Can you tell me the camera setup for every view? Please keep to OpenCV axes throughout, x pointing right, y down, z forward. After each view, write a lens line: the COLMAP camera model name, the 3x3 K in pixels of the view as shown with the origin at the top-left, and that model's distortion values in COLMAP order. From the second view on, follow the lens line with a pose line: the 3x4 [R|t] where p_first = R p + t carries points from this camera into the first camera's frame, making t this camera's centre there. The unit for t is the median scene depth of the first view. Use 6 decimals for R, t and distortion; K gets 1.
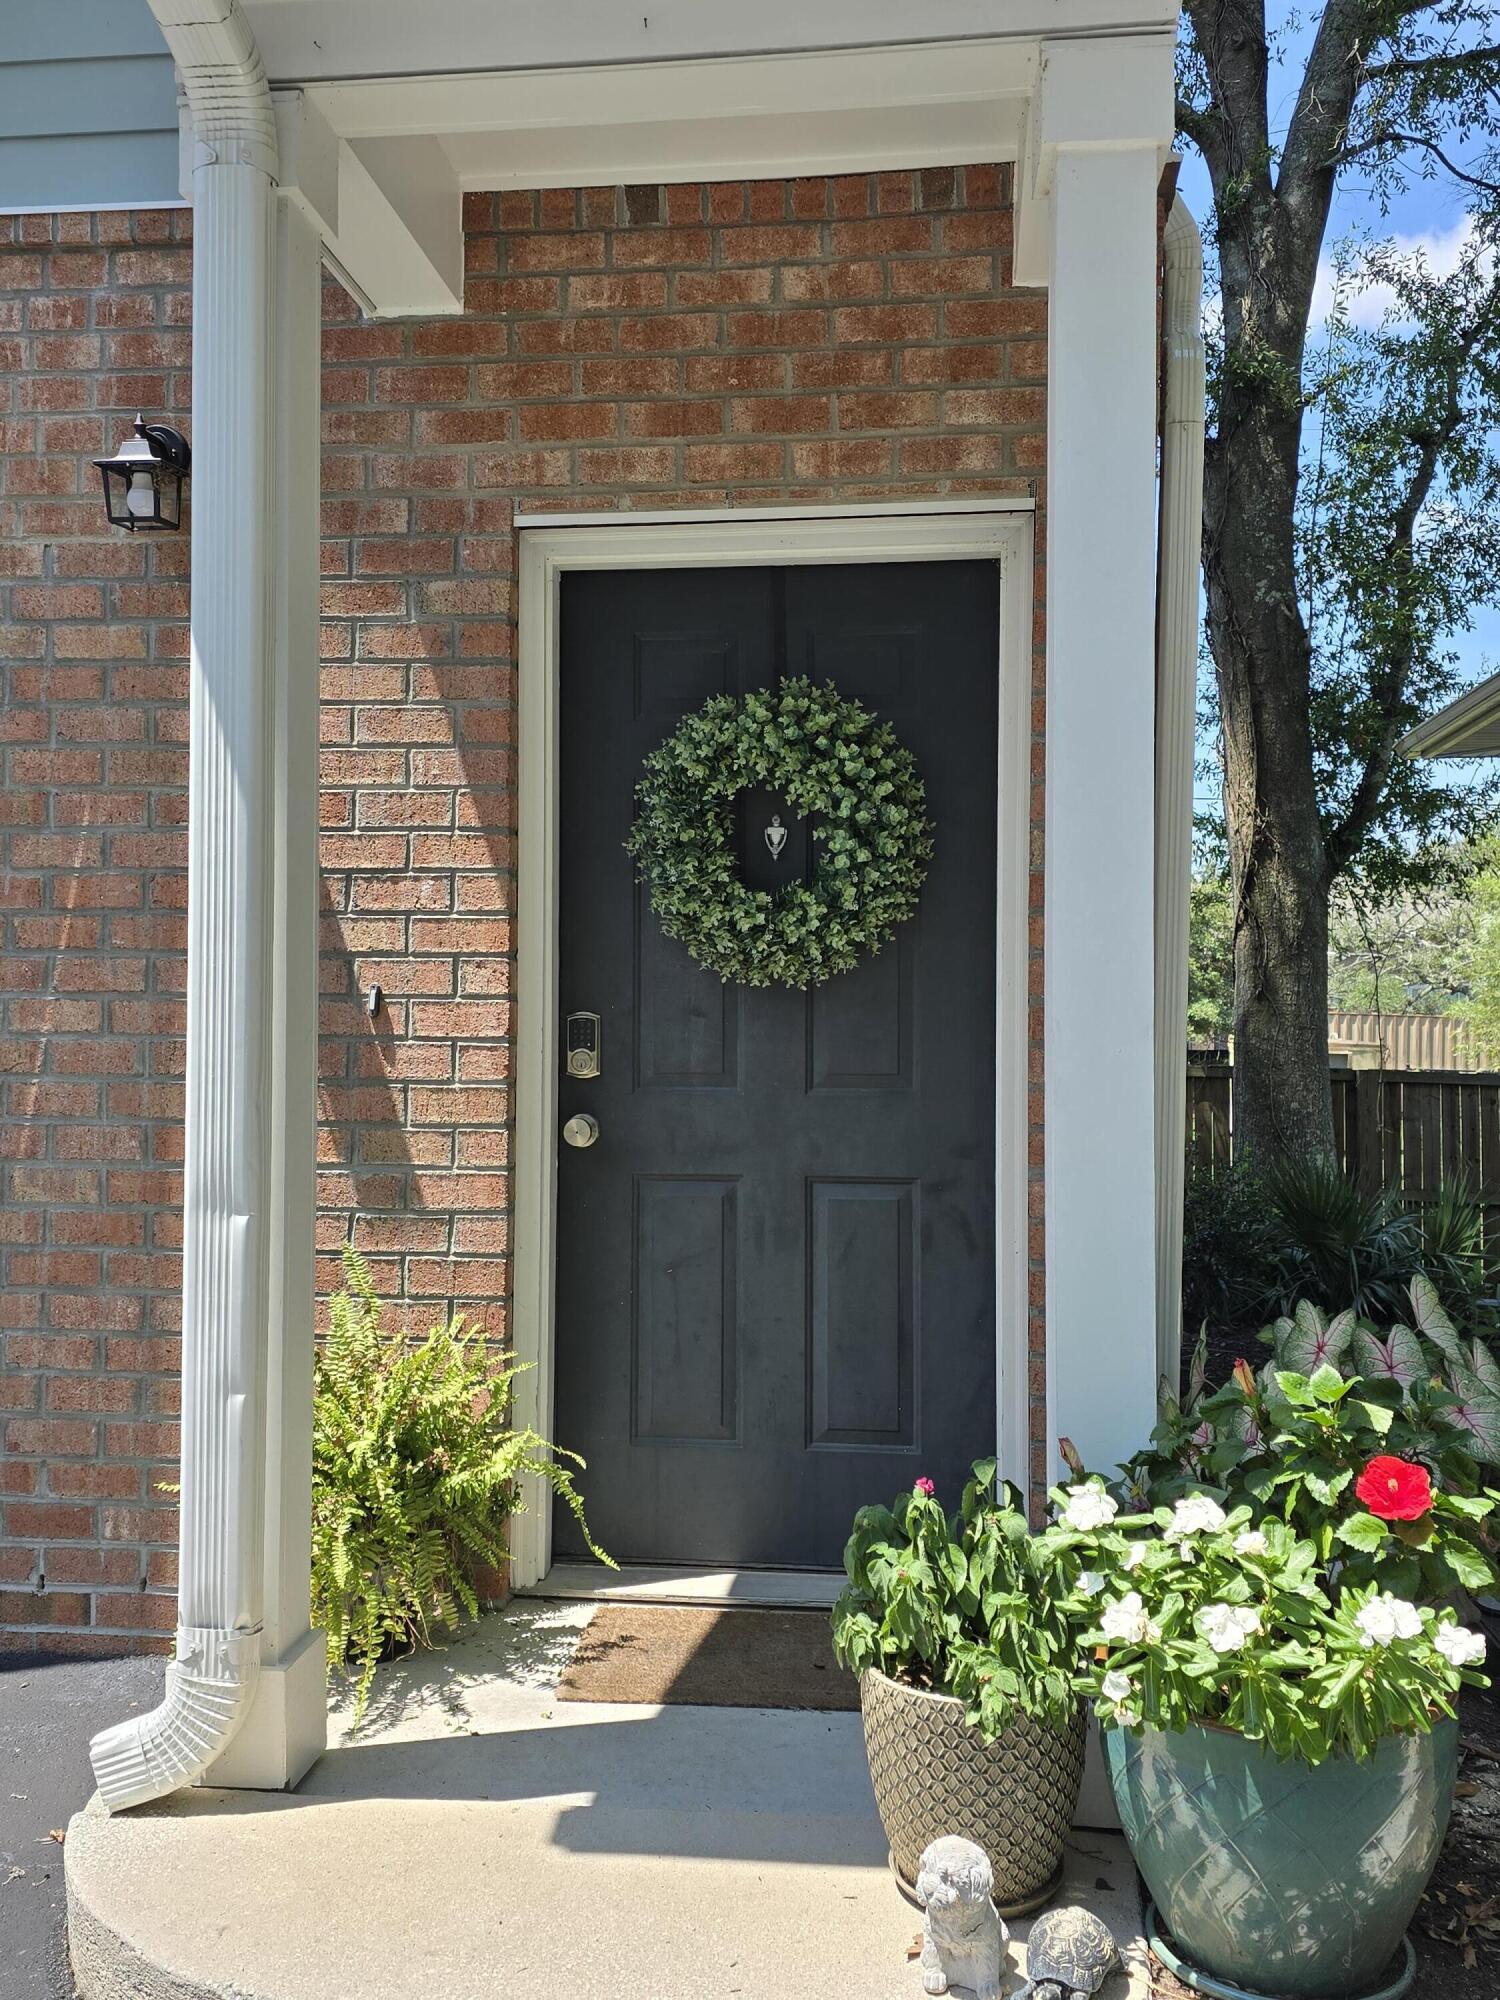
lens RADIAL K [[1828.1, 0, 754.5], [0, 1828.1, 1030.9], [0, 0, 1]] dist [0.154790, -0.351819]
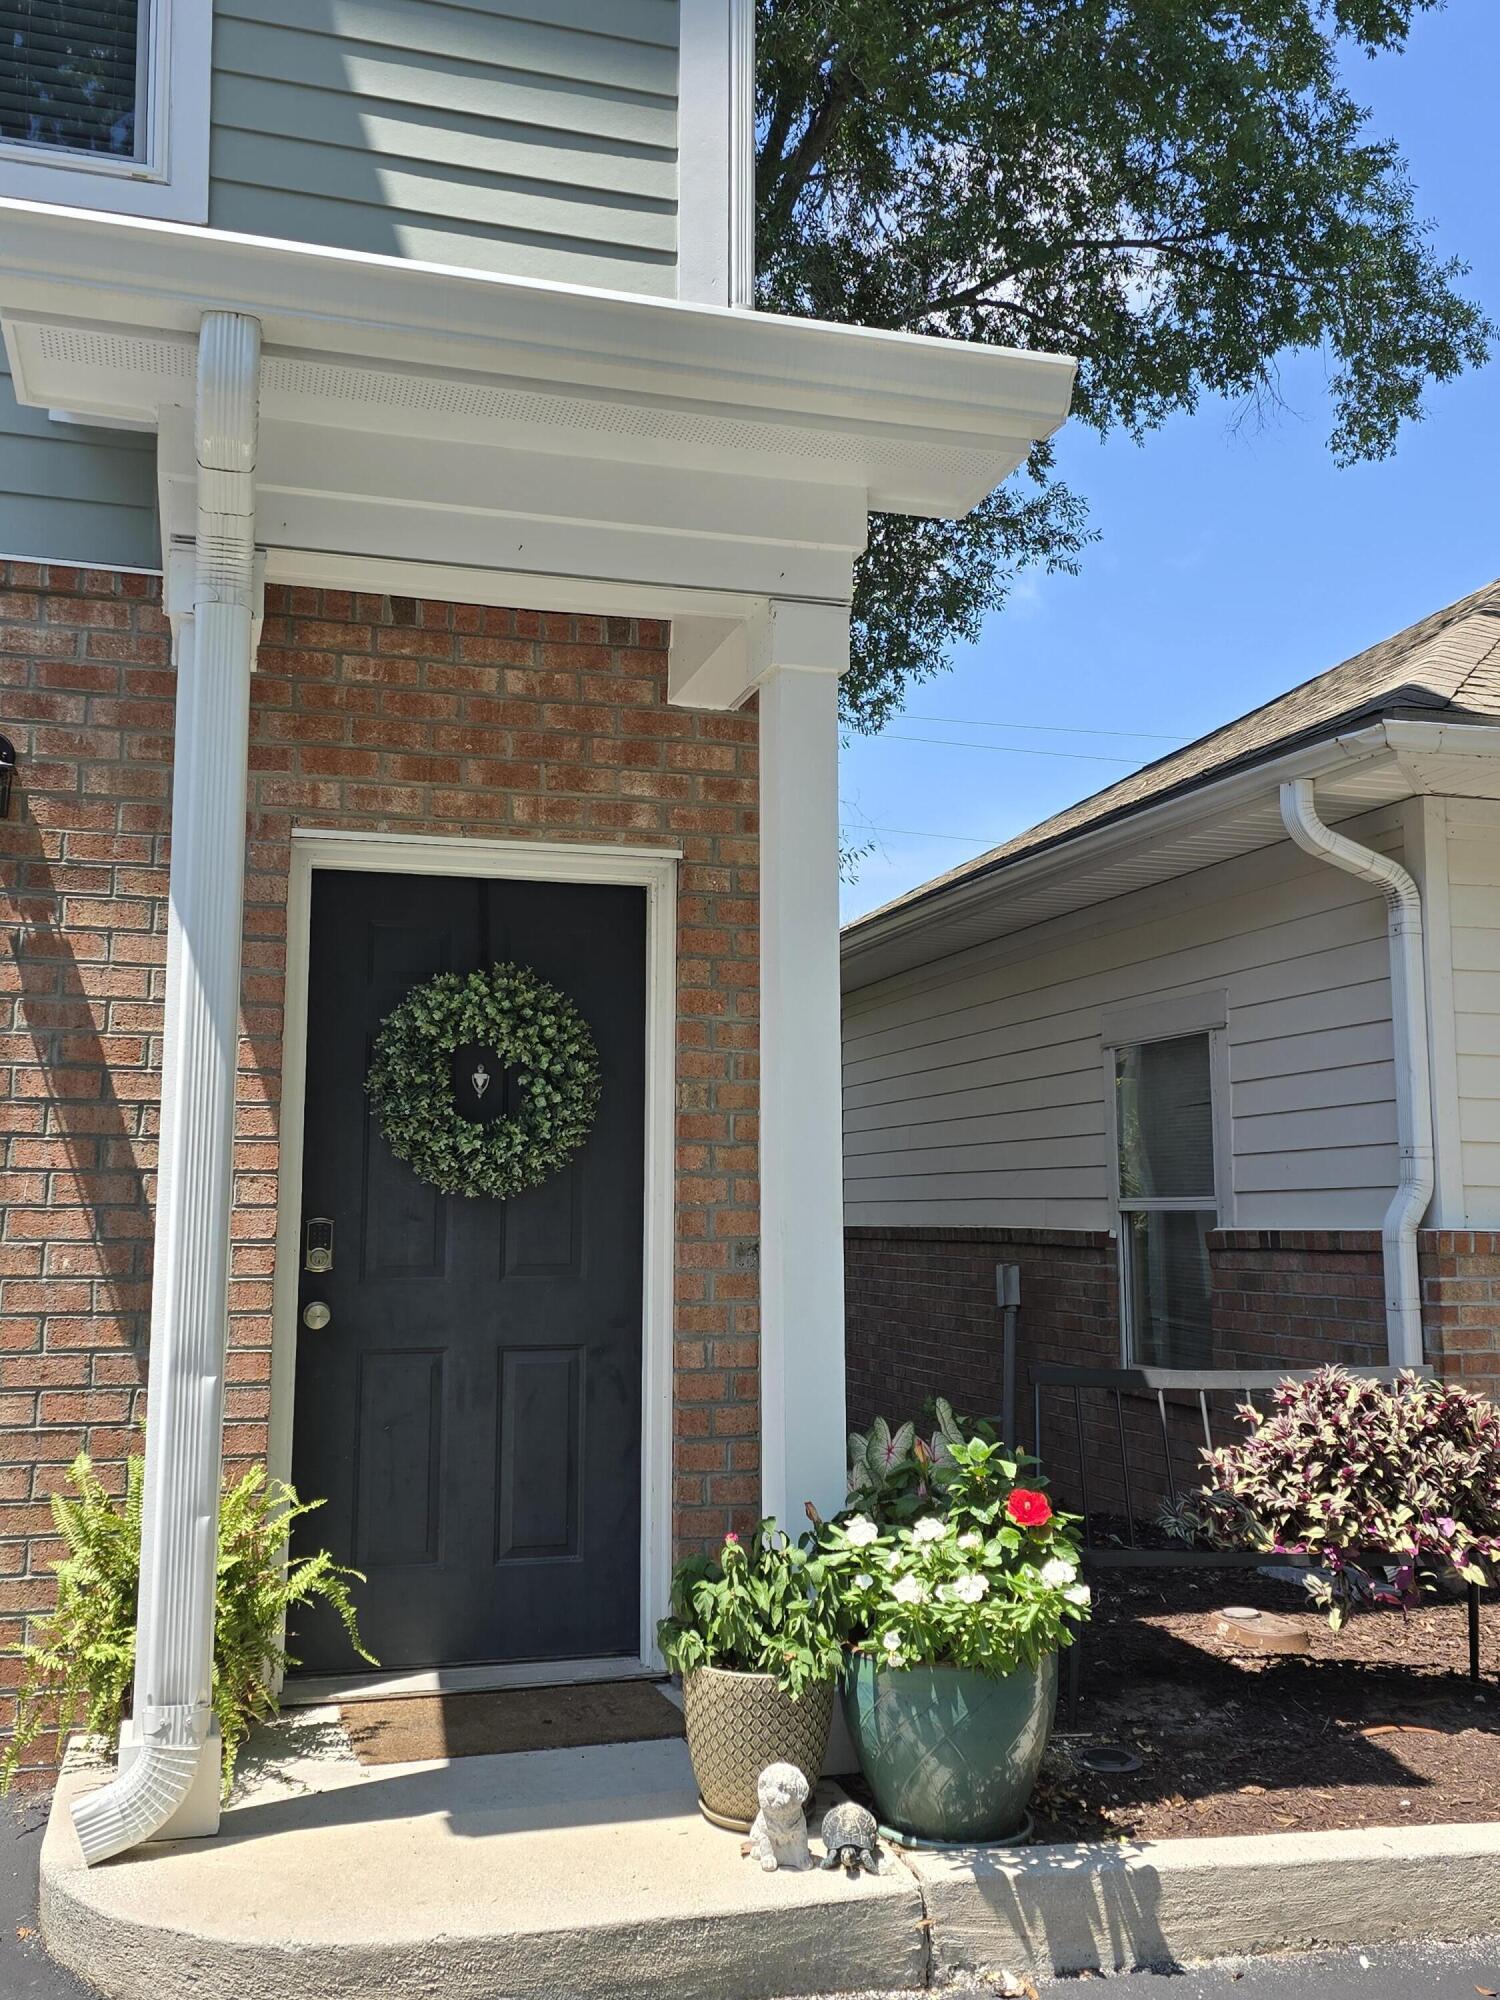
lens RADIAL K [[1828.1, 0, 754.5], [0, 1828.1, 1030.9], [0, 0, 1]] dist [0.154790, -0.351819]
pose [[0.920237, 0.037428, 0.389568, -0.331077], [0.004308, 0.994388, -0.105711, -0.002917], [-0.391338, 0.098957, 0.914911, -0.281264]]
